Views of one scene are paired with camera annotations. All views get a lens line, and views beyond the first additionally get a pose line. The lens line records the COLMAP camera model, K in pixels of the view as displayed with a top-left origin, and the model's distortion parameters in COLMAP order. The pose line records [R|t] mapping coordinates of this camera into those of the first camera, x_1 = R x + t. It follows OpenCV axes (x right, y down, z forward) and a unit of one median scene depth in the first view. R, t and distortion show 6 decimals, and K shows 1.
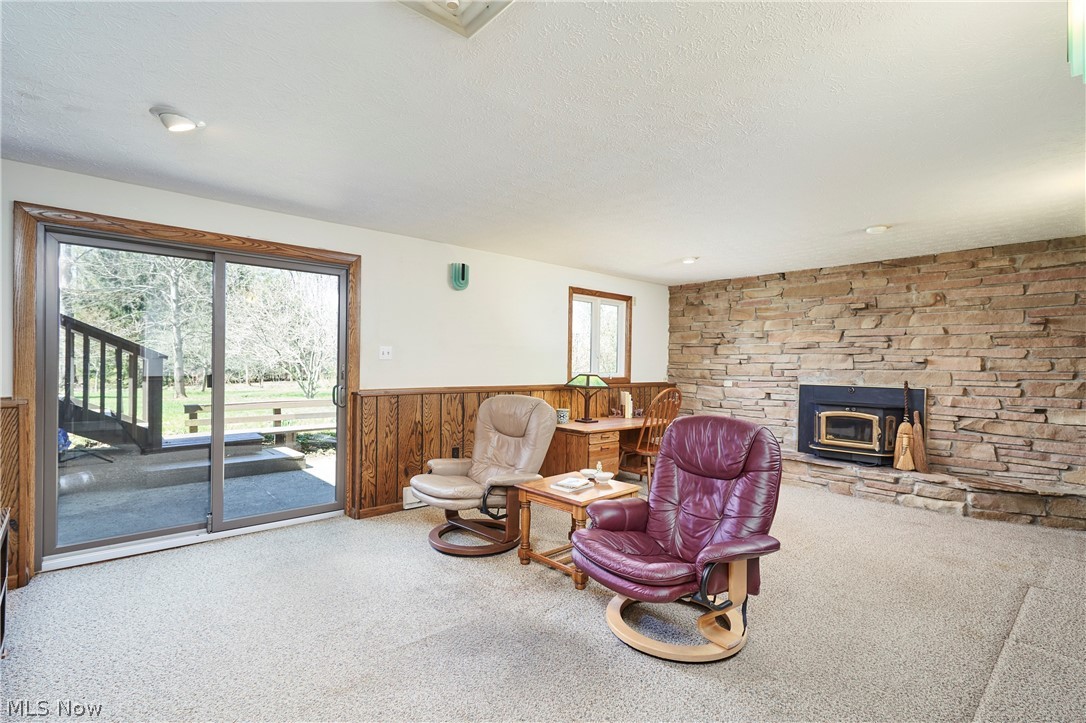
lens RADIAL K [[501.2, 0, 543.2], [0, 501.2, 362.3], [0, 0, 1]] dist [-0.002063, 0.000284]
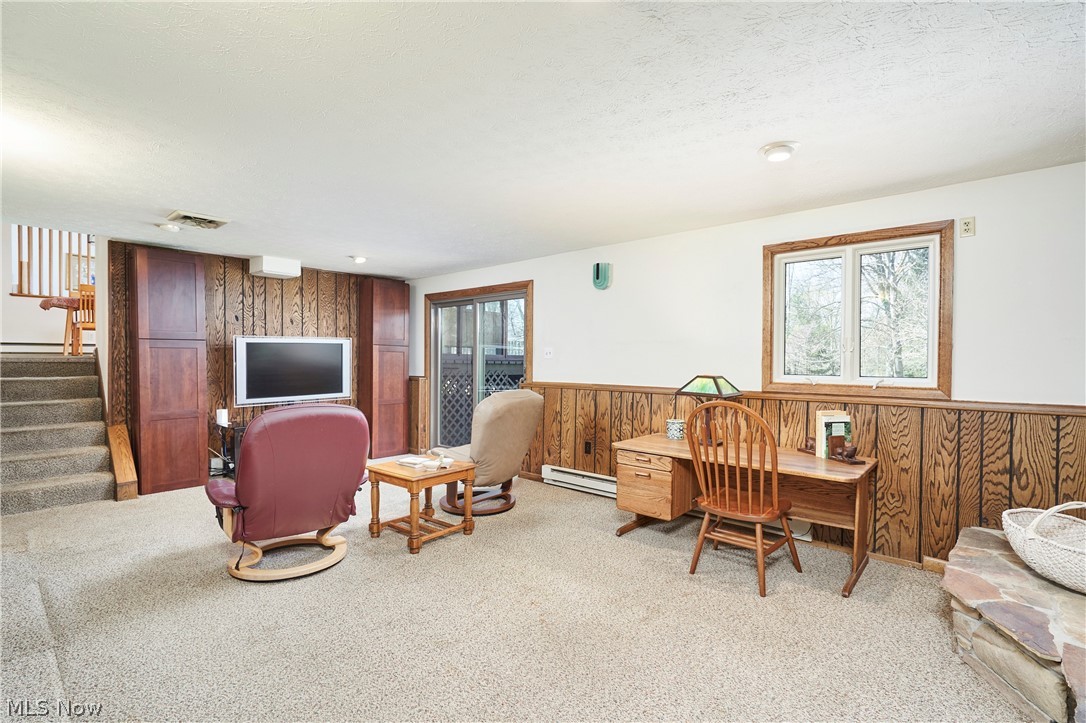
lens RADIAL K [[501.2, 0, 544.2], [0, 501.2, 364.6], [0, 0, 1]] dist [-0.002063, 0.000284]
pose [[0.140972, -0.001359, -0.990013, 0.855364], [-0.003375, 0.999993, -0.001854, 0.011610], [0.990008, 0.003602, 0.140966, 0.771747]]
